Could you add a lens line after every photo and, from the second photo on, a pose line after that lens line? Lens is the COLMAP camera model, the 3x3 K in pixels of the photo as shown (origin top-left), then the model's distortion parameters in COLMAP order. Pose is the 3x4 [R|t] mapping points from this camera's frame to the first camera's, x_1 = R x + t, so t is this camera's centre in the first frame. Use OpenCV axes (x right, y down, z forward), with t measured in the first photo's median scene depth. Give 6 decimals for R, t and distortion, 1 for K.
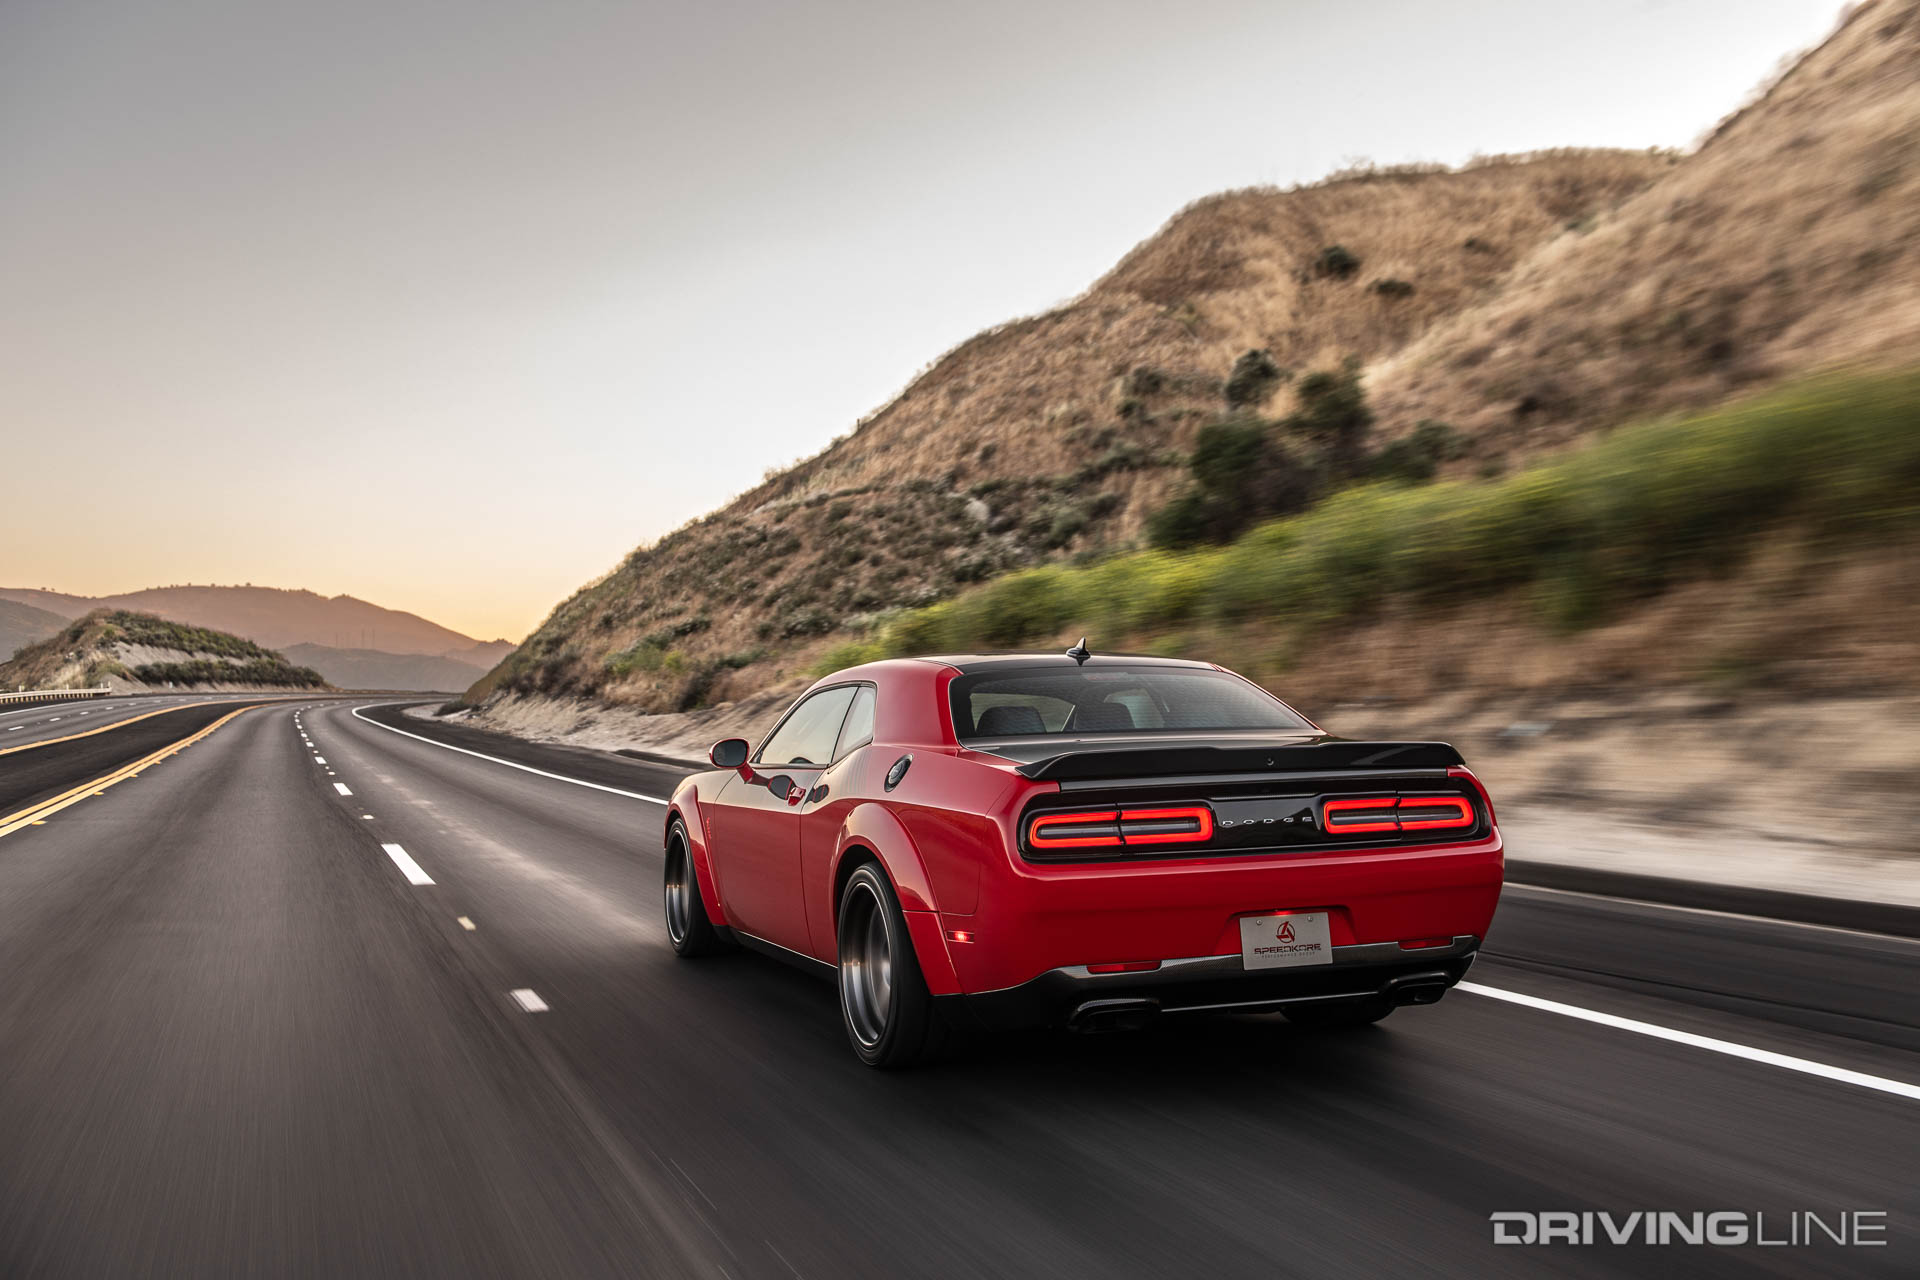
lens RADIAL K [[1896.8, 0, 962.5], [0, 1896.8, 638.6], [0, 0, 1]] dist [-0.011999, 0.000000]
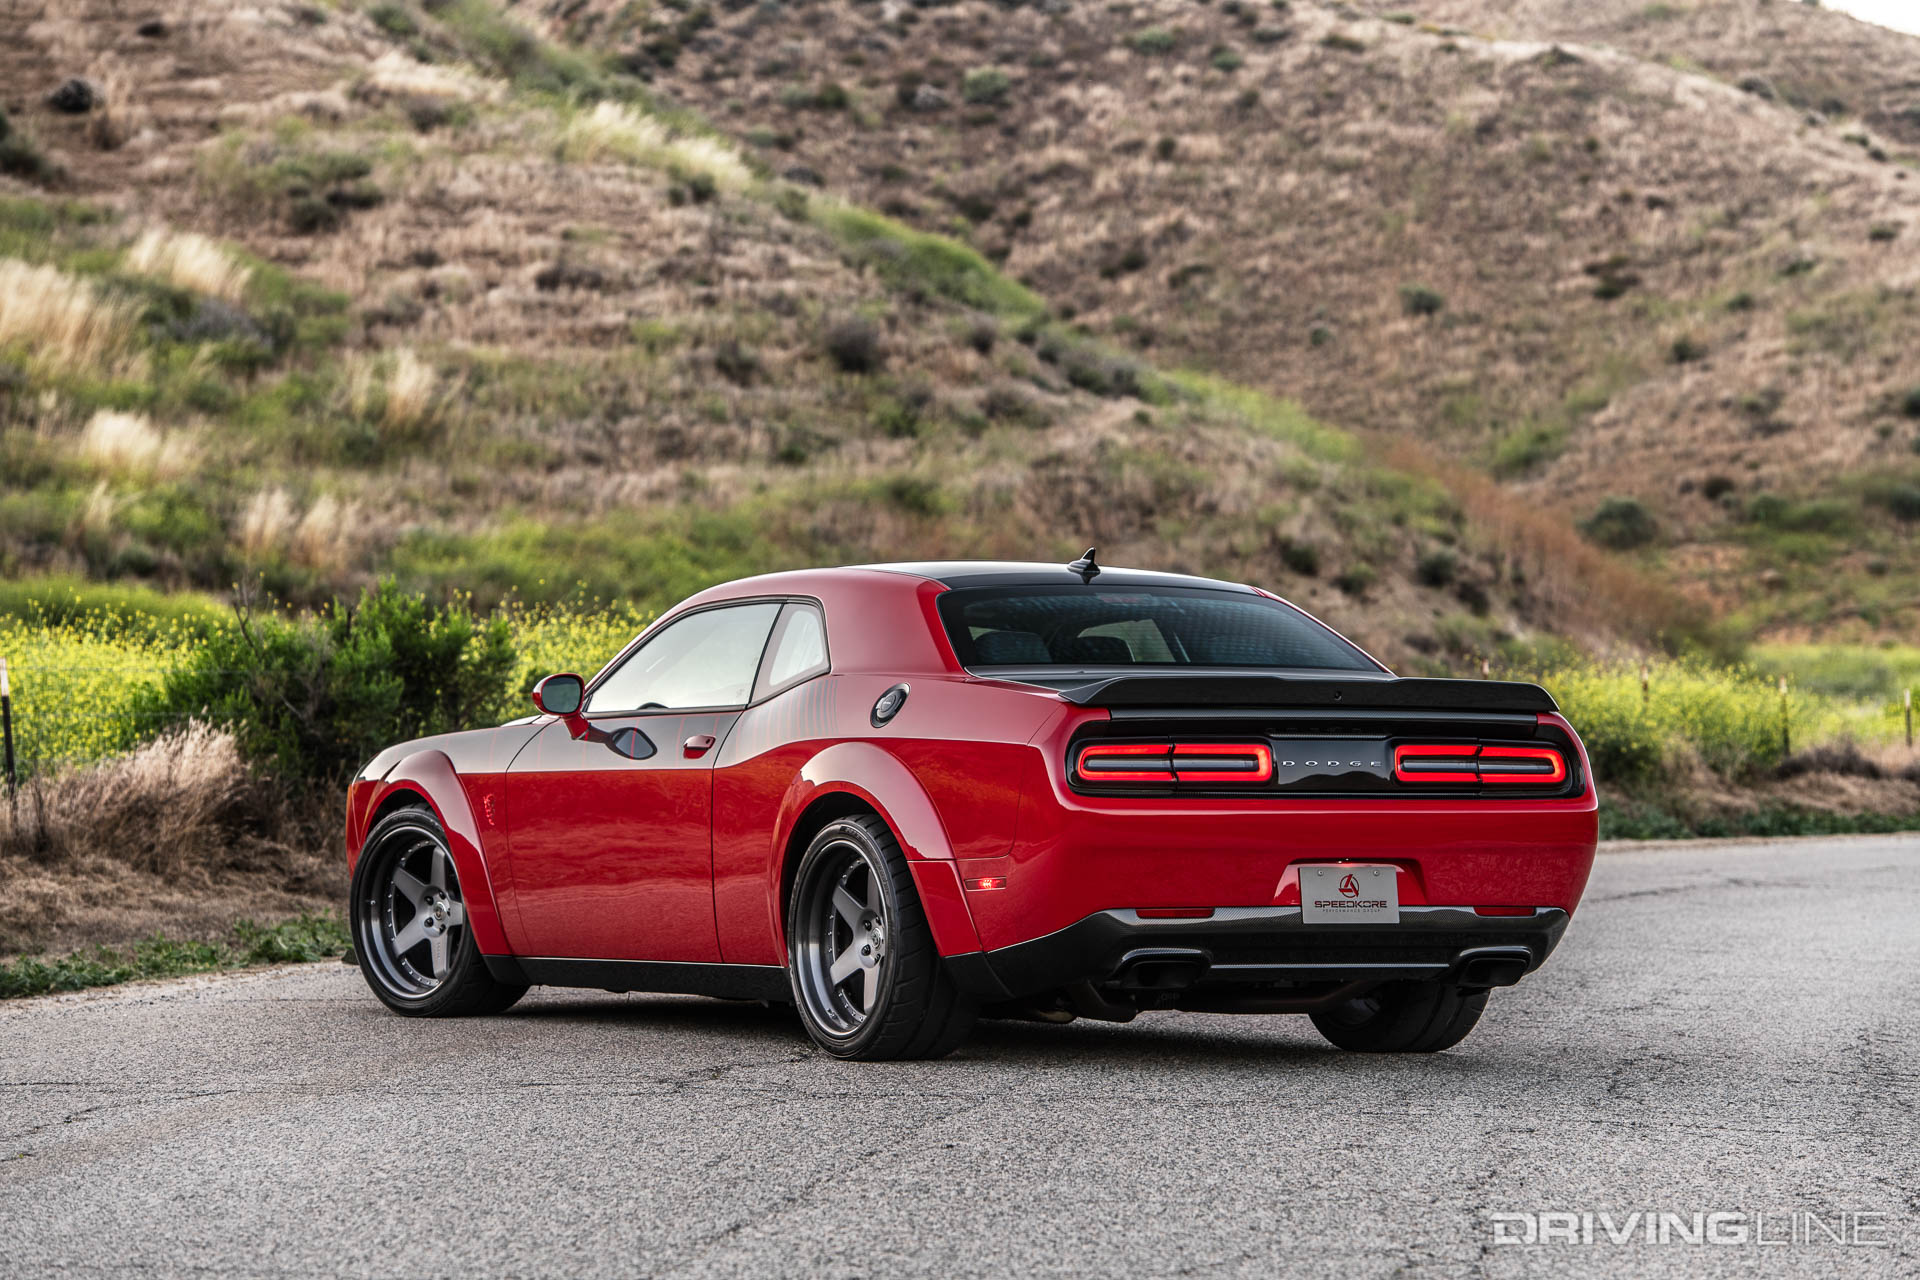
lens RADIAL K [[6720.7, 0, 961.8], [0, 6720.7, 635.6], [0, 0, 1]] dist [0.331422, 0.000000]
pose [[0.990953, 0.027035, 0.131458, -0.410488], [-0.029716, 0.999388, 0.018476, -0.015971], [-0.130878, -0.022216, 0.991150, -2.019631]]
